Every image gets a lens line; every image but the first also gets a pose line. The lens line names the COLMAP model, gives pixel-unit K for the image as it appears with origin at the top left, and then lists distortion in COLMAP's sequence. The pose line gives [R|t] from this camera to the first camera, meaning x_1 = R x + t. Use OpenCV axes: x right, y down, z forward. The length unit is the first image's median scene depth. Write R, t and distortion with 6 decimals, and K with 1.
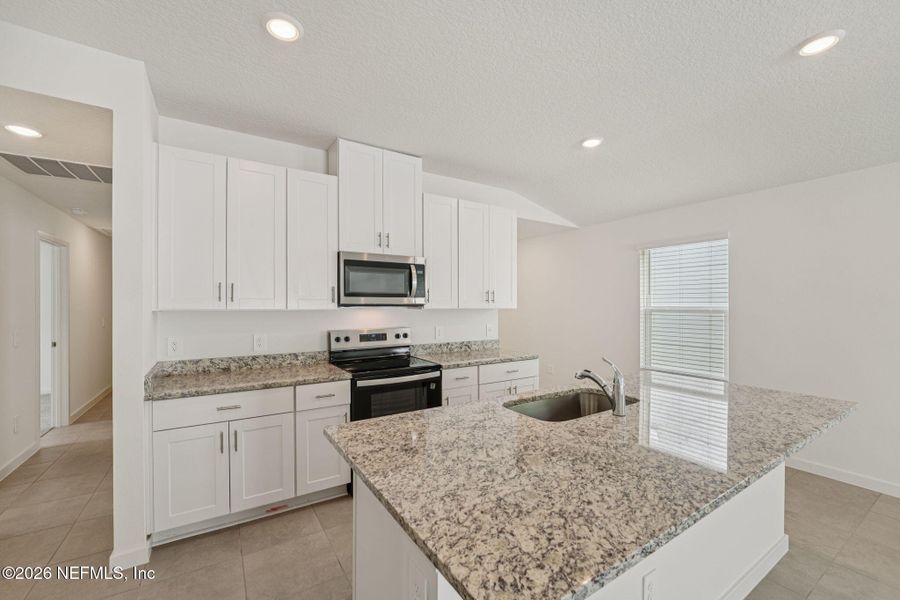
lens RADIAL K [[367.5, 0, 454.5], [0, 367.5, 301.0], [0, 0, 1]] dist [-0.001510, -0.000046]
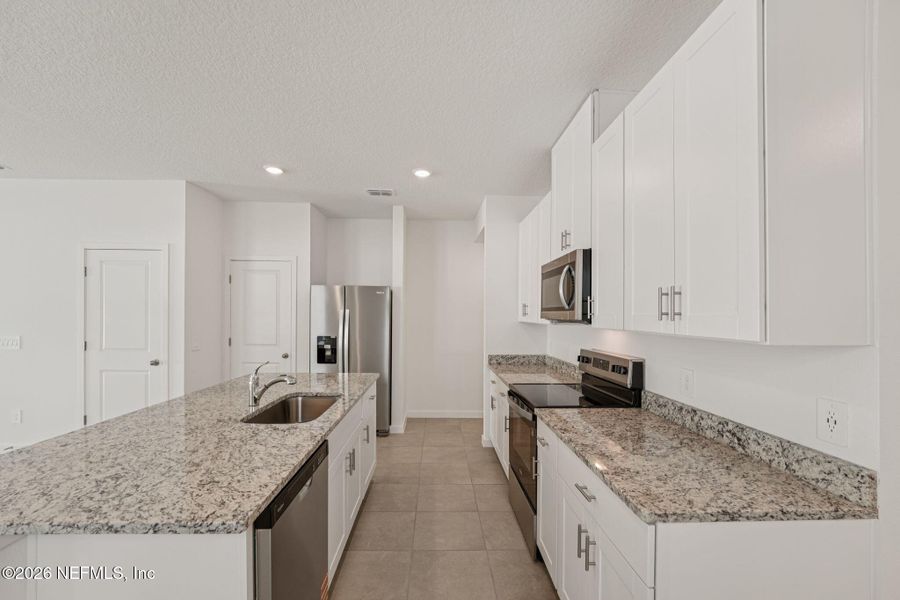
lens RADIAL K [[381.4, 0, 448.6], [0, 381.4, 312.5], [0, 0, 1]] dist [0.000744, 0.000274]
pose [[-0.507865, -0.014695, -0.861311, 0.618786], [-0.012192, 0.999877, -0.009871, 0.004546], [0.861351, 0.005488, -0.507981, 1.125406]]
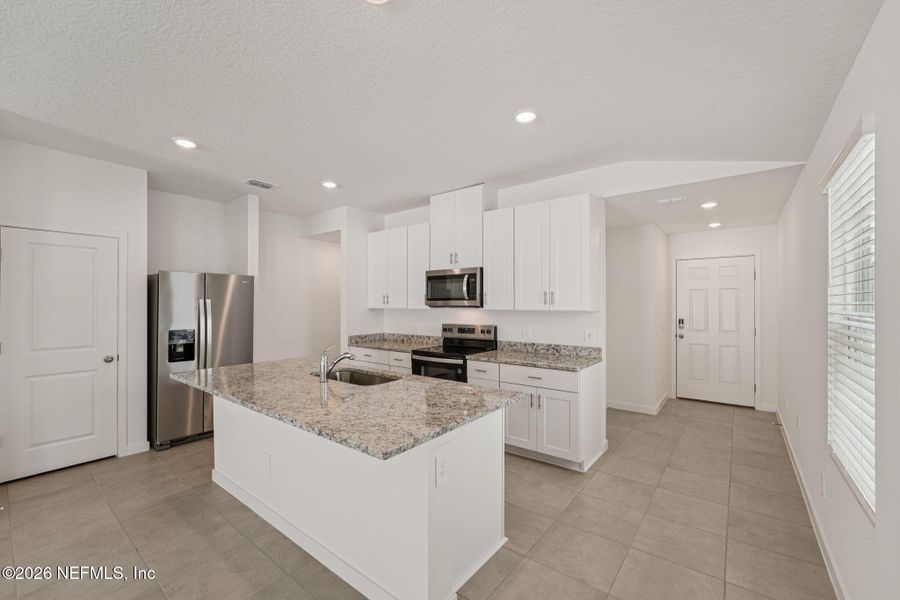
lens RADIAL K [[367.5, 0, 454.5], [0, 367.5, 301.0], [0, 0, 1]] dist [-0.001510, -0.000046]
pose [[0.339131, -0.013496, -0.940642, 1.011383], [0.004544, 0.999909, -0.012709, 0.008736], [0.940728, 0.000036, 0.339161, 0.509455]]
